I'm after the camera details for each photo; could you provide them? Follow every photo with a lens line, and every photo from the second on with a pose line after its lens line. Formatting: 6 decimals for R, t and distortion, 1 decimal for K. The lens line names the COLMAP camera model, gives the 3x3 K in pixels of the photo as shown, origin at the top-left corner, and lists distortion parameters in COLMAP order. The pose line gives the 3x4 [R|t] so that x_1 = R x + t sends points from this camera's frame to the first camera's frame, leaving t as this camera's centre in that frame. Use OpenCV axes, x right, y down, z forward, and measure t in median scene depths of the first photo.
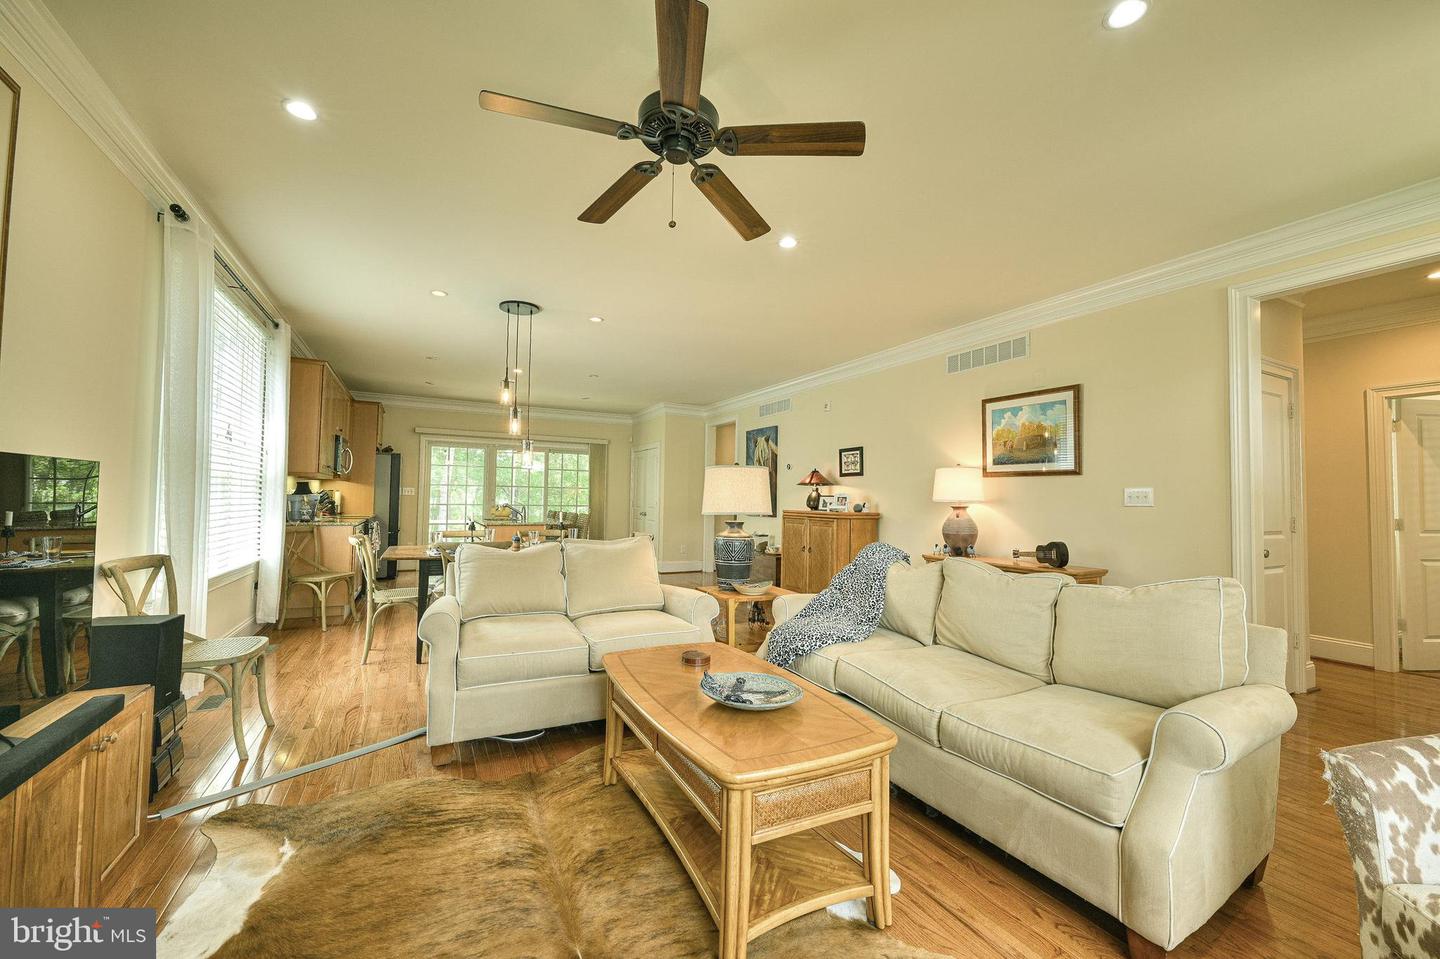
lens RADIAL K [[568.7, 0, 720.0], [0, 568.7, 479.5], [0, 0, 1]] dist [0.005793, 0.000159]
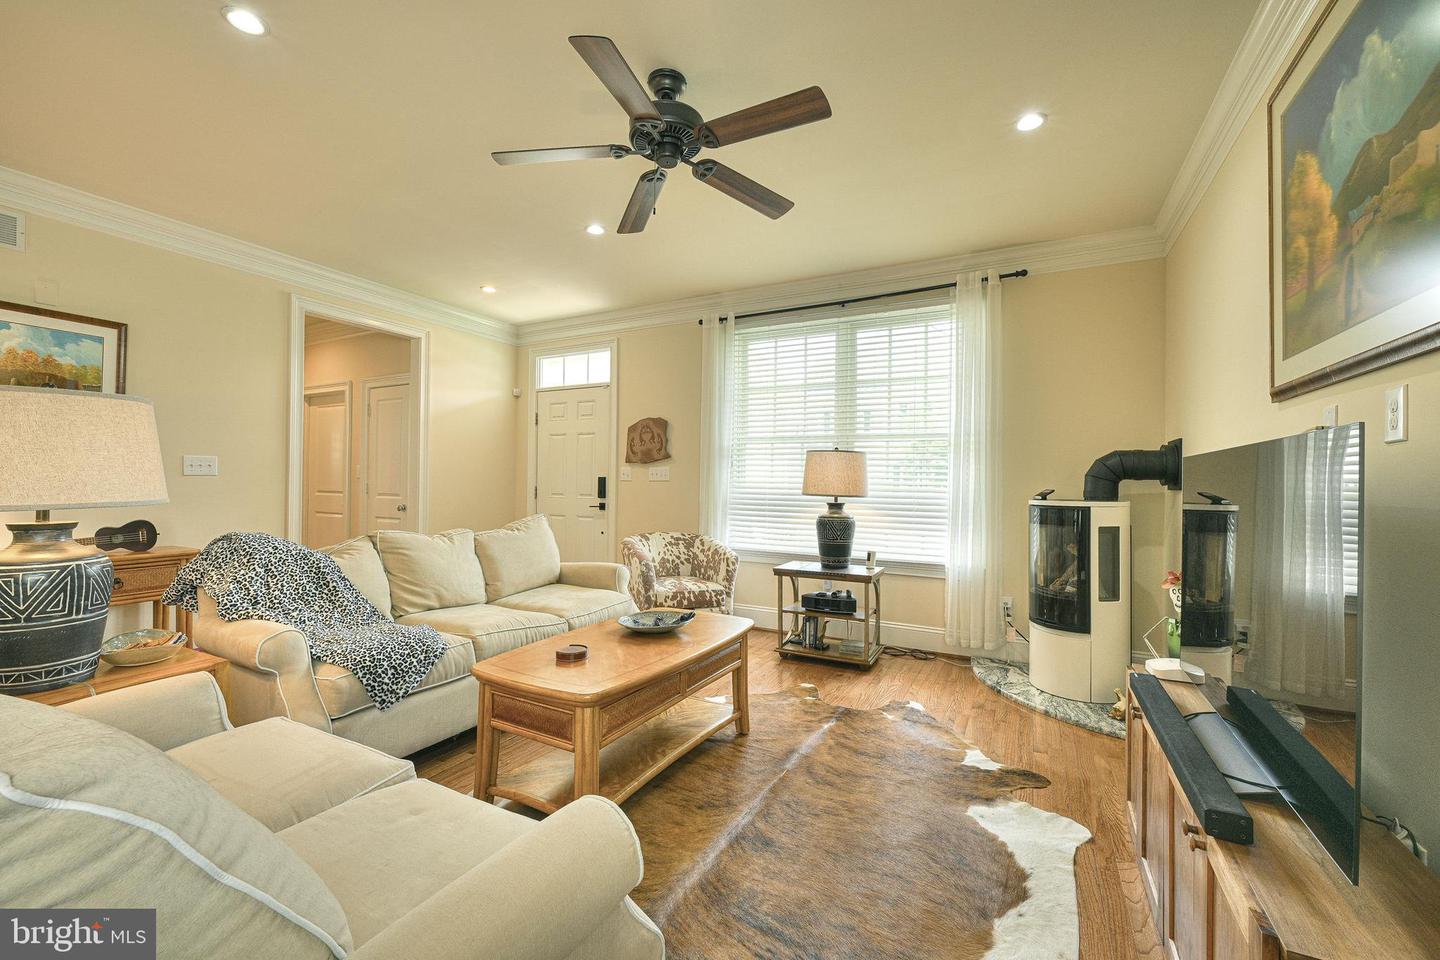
lens RADIAL K [[583.0, 0, 720.0], [0, 583.0, 480.0], [0, 0, 1]] dist [0.000546, 0.000155]
pose [[-0.563242, -0.020577, 0.826036, -0.663178], [-0.047654, 0.998835, -0.007612, 0.024030], [-0.824917, -0.043651, -0.563566, 0.952274]]
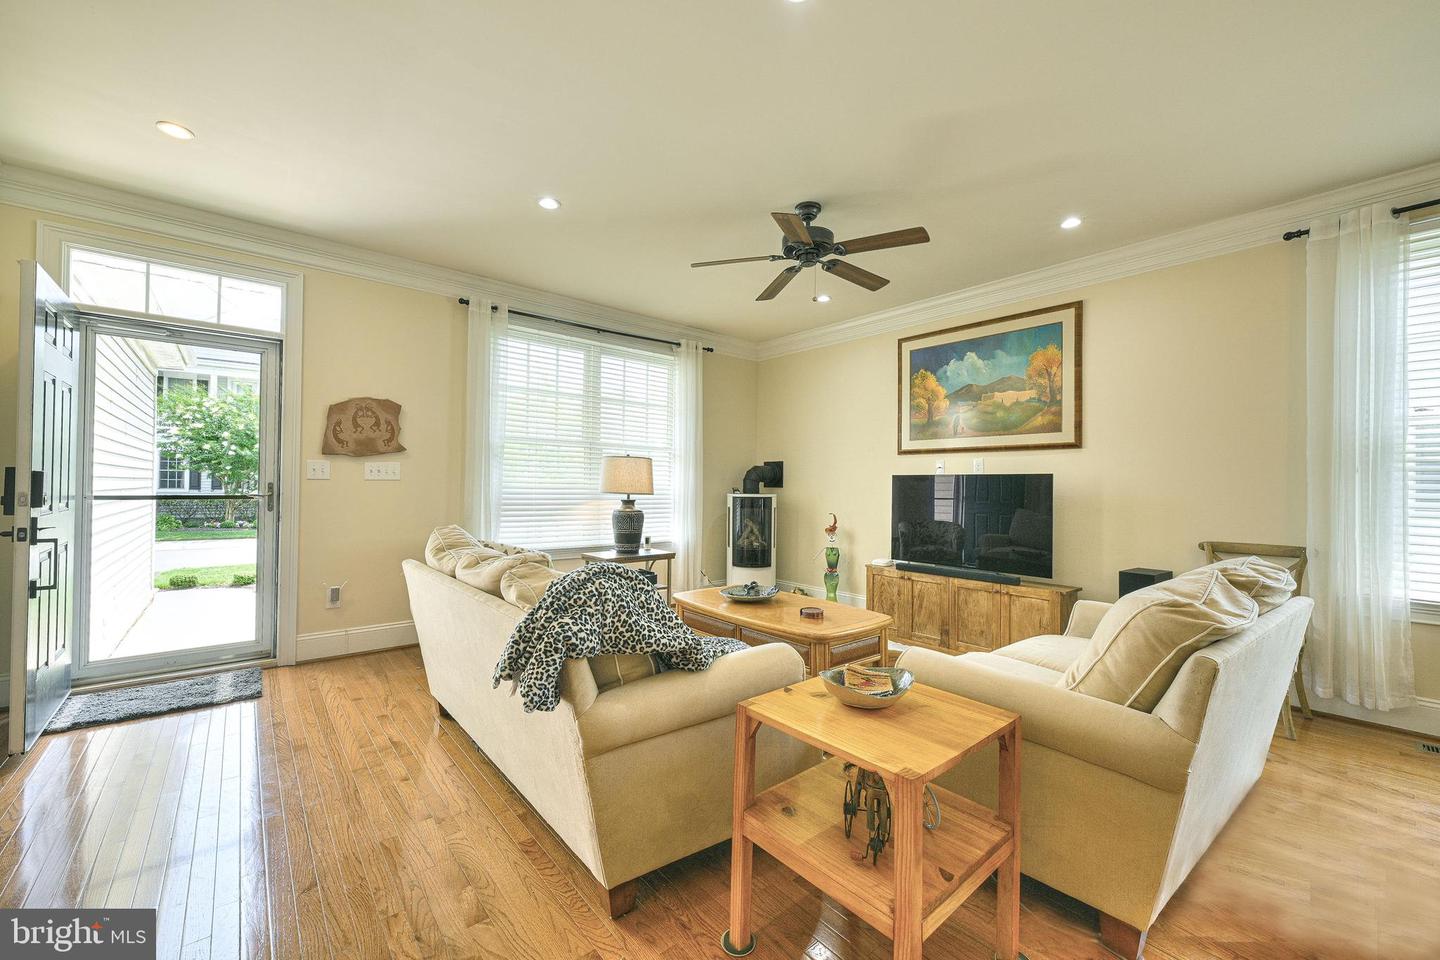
lens RADIAL K [[568.7, 0, 720.0], [0, 568.7, 480.0], [0, 0, 1]] dist [0.005793, 0.000159]
pose [[-0.976077, -0.031753, -0.215093, 0.298578], [-0.021842, 0.998594, -0.048301, 0.066027], [0.216325, -0.042447, -0.975398, 1.538771]]
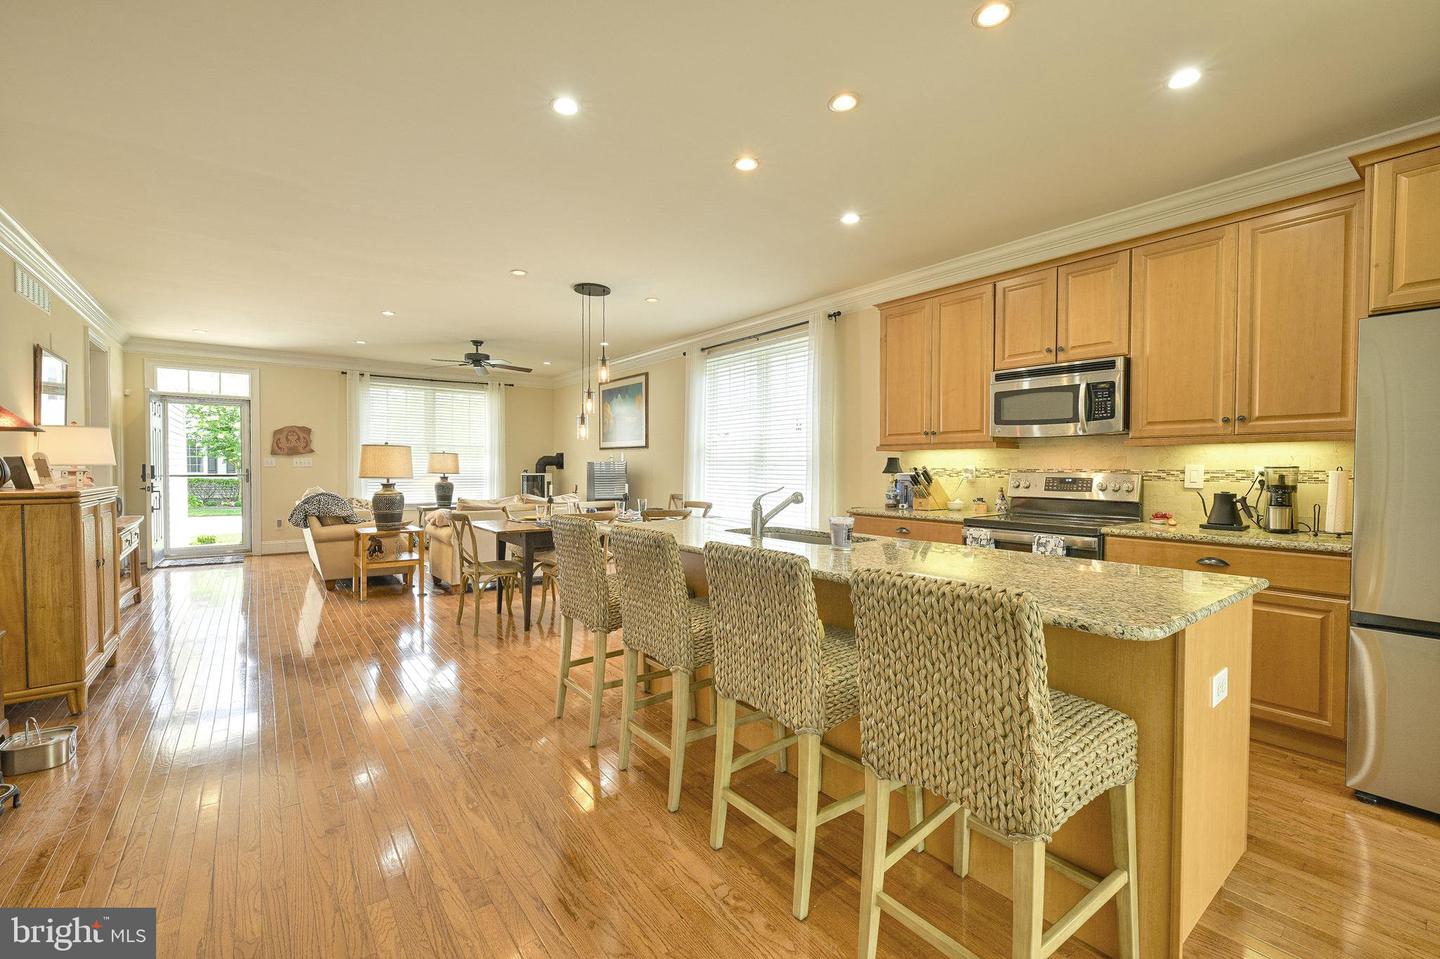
lens RADIAL K [[622.2, 0, 720.0], [0, 622.2, 479.5], [0, 0, 1]] dist [0.002514, 0.014883]
pose [[-0.987901, -0.019871, -0.153810, -0.601423], [-0.017647, 0.999719, -0.015813, 0.087159], [0.154081, -0.012907, -0.987974, 3.085285]]
